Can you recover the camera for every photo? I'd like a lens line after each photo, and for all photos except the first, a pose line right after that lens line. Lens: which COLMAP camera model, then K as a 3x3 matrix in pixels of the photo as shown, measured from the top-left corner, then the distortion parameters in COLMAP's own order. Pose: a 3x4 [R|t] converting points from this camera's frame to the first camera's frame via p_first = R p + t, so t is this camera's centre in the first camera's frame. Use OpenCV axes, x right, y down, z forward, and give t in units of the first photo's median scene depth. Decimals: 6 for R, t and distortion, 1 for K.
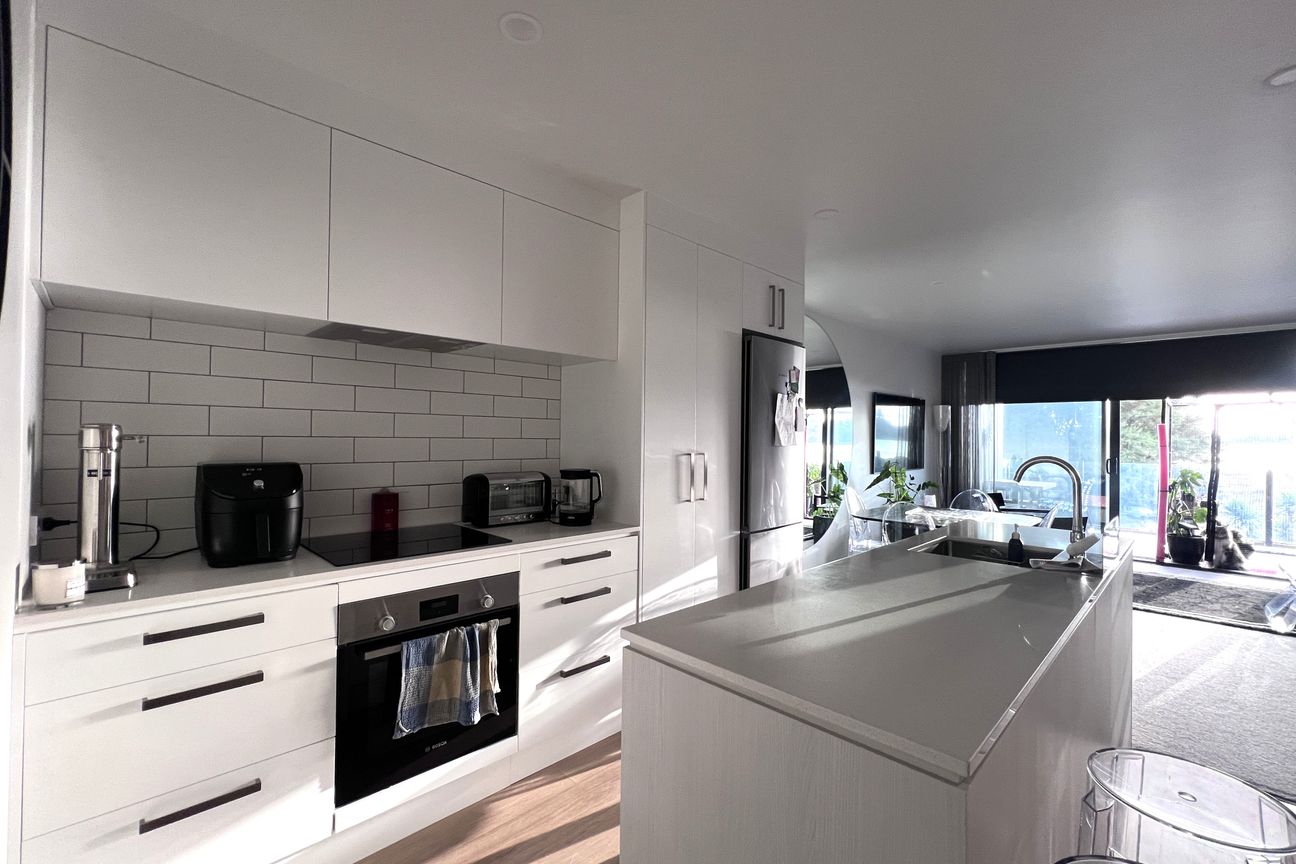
lens RADIAL K [[540.7, 0, 646.2], [0, 540.7, 433.8], [0, 0, 1]] dist [-0.001418, -0.000056]
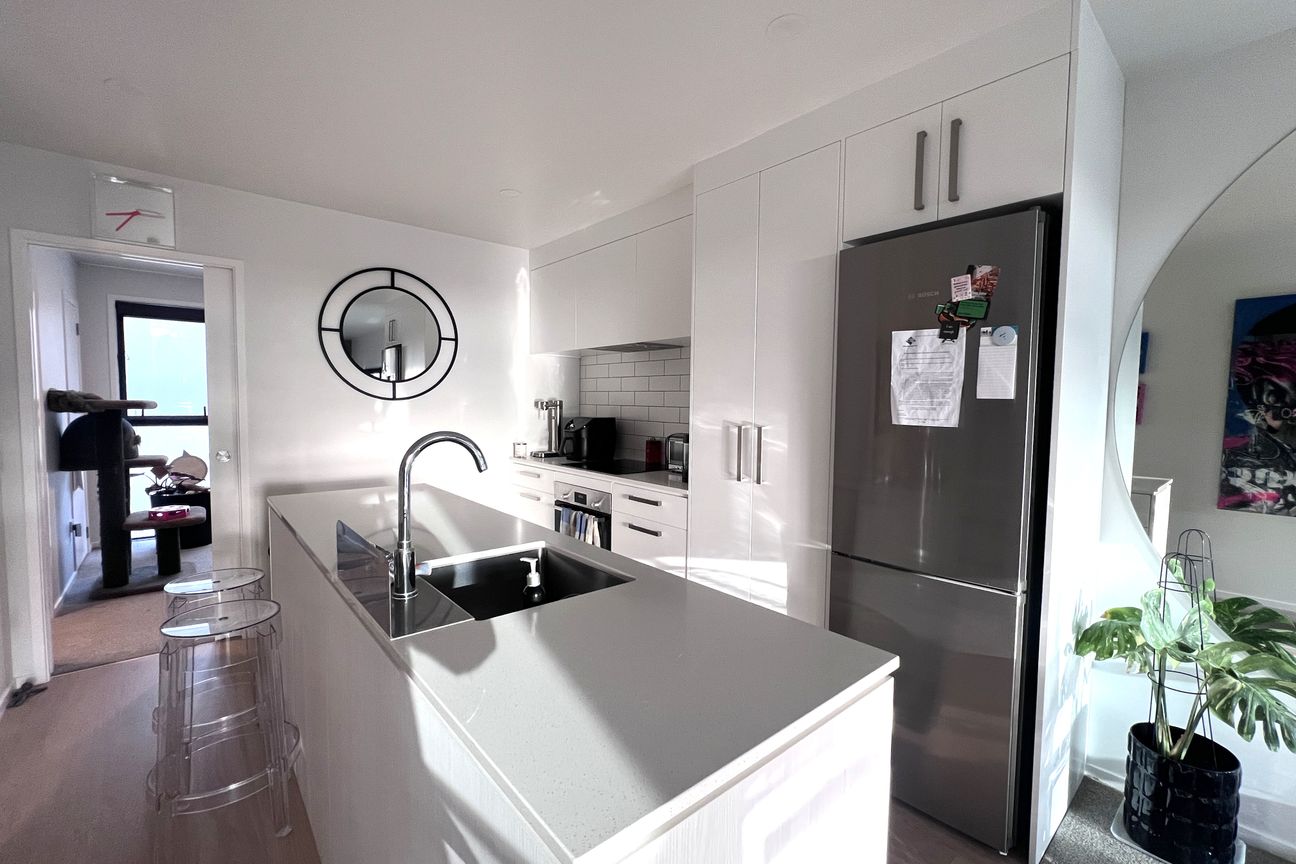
lens RADIAL K [[540.7, 0, 651.5], [0, 540.7, 440.9], [0, 0, 1]] dist [-0.001418, -0.000056]
pose [[-0.049471, 0.059697, -0.996990, 1.051182], [-0.012555, 0.998096, 0.060386, 0.010686], [0.998697, 0.015505, -0.048628, 0.981616]]
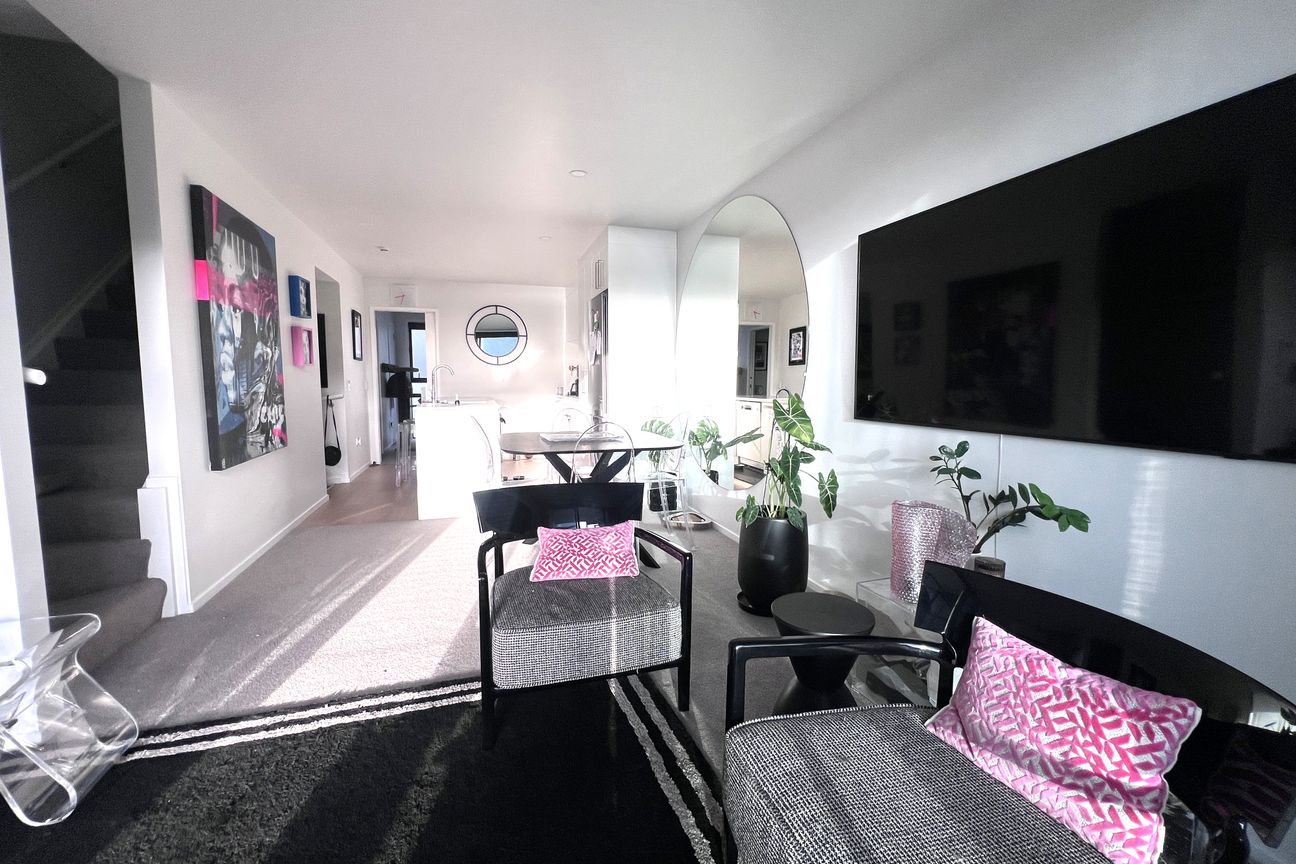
lens RADIAL K [[540.7, 0, 645.5], [0, 540.7, 429.5], [0, 0, 1]] dist [-0.001418, -0.000056]
pose [[-0.427609, 0.085394, -0.899921, 2.182334], [0.010439, 0.995928, 0.089543, 0.103318], [0.903904, 0.028895, -0.426759, 2.390234]]
